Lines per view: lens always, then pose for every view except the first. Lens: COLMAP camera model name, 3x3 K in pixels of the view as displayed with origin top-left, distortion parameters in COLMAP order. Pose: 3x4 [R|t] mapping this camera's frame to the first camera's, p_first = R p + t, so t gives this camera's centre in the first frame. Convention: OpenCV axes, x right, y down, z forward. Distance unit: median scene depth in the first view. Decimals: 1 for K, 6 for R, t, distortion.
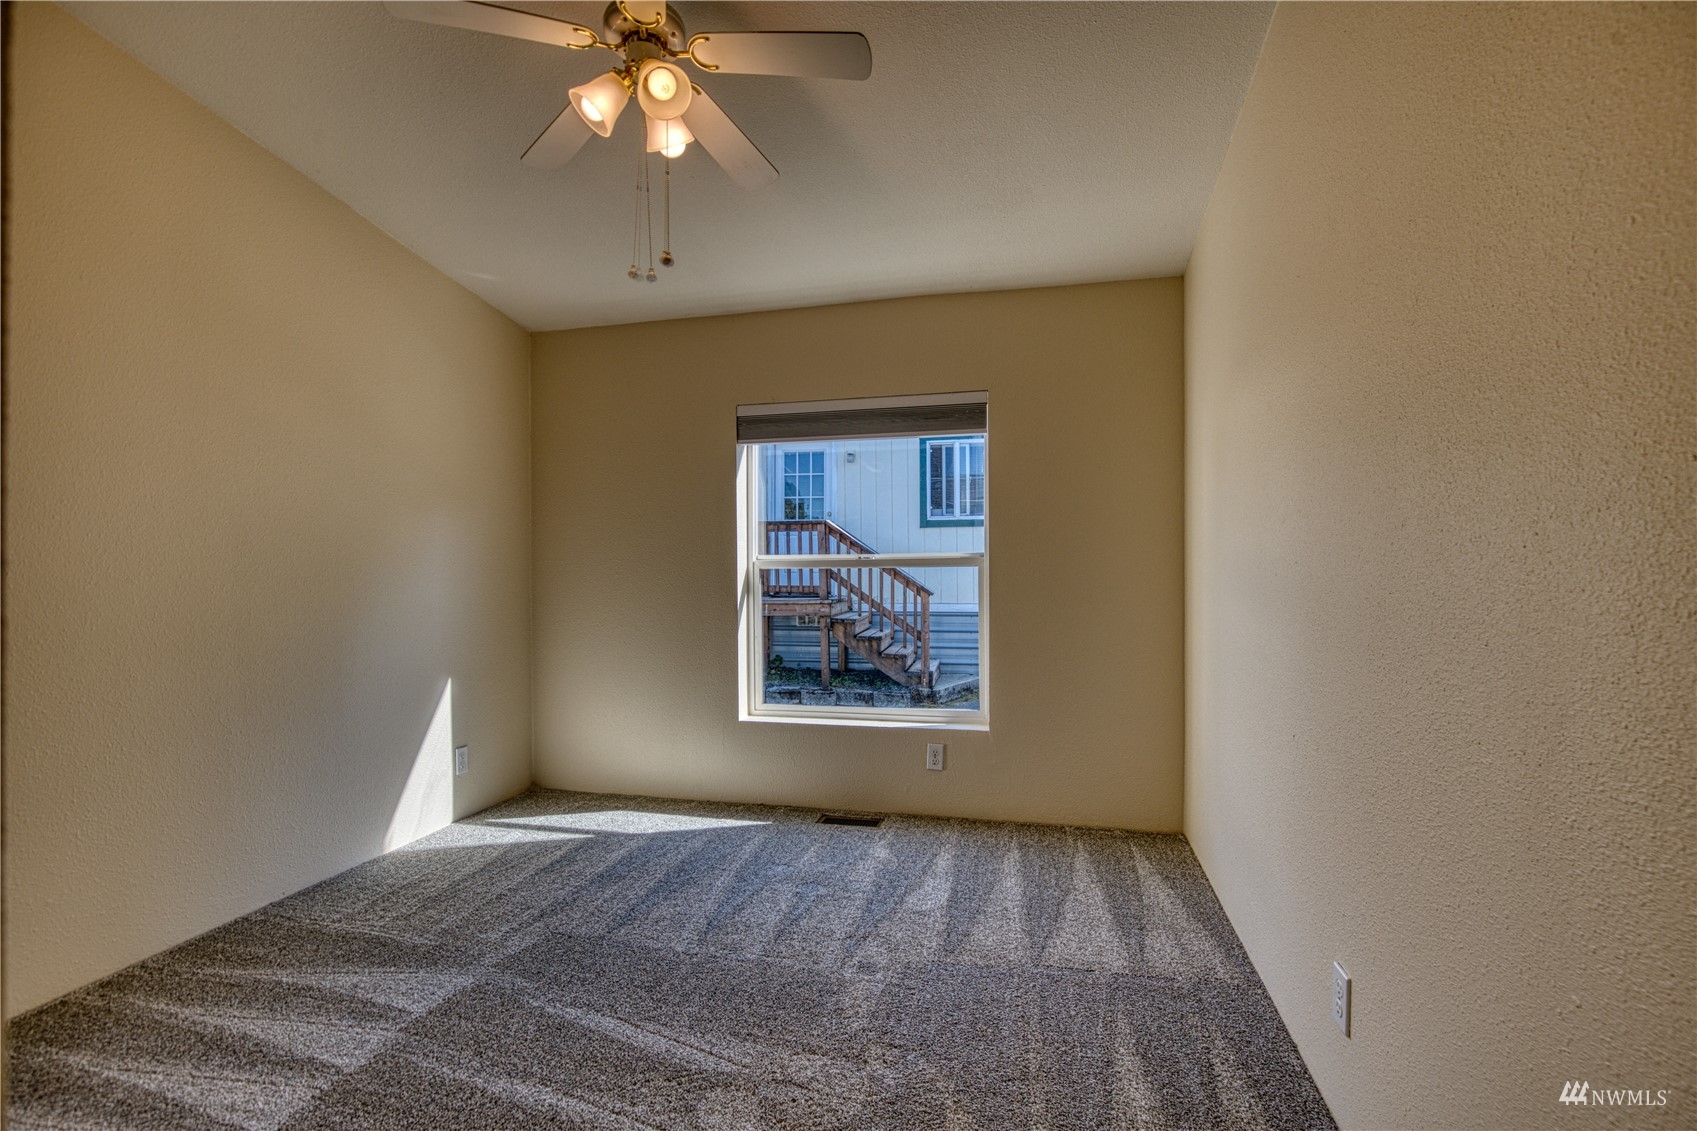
lens RADIAL K [[790.7, 0, 851.5], [0, 790.7, 565.5], [0, 0, 1]] dist [-0.035841, 0.009367]
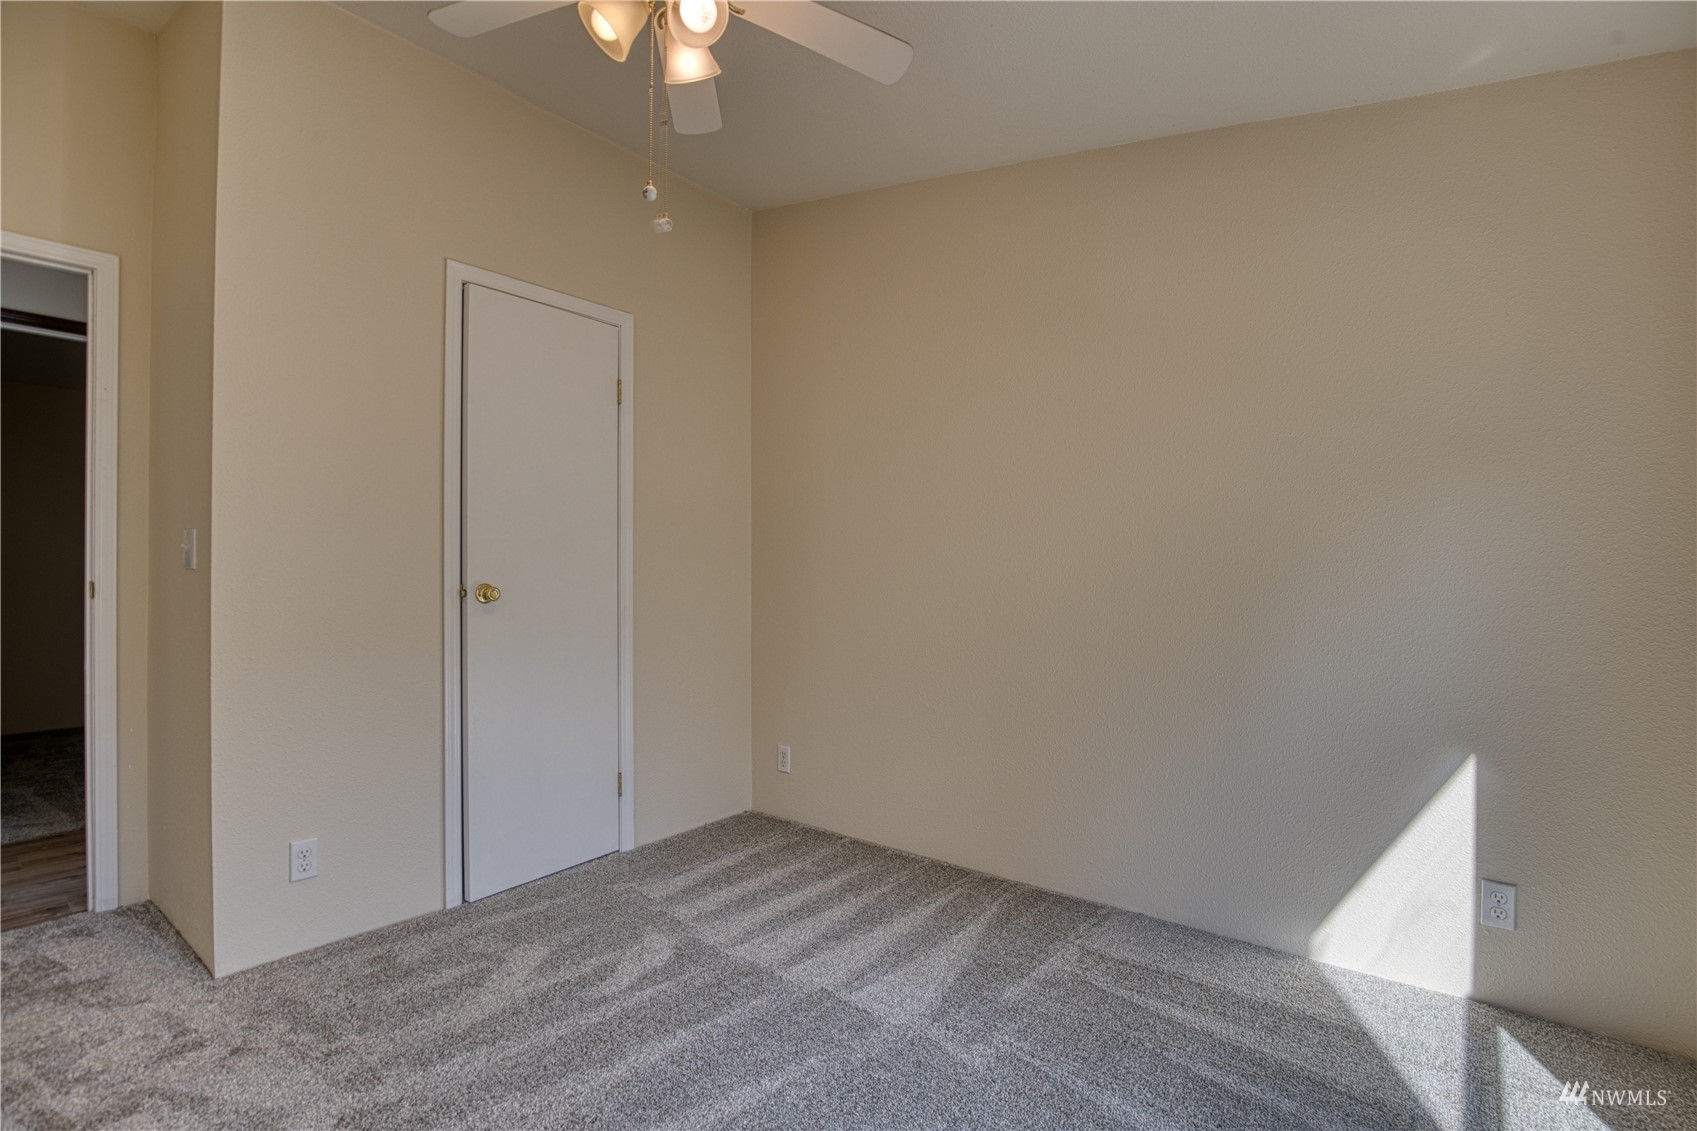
lens RADIAL K [[790.7, 0, 851.5], [0, 790.7, 565.5], [0, 0, 1]] dist [-0.035841, 0.009367]
pose [[-0.420230, 0.003676, -0.907410, 0.280640], [0.002593, 0.999993, 0.002850, -0.005098], [0.907414, -0.001155, -0.420236, 1.026762]]
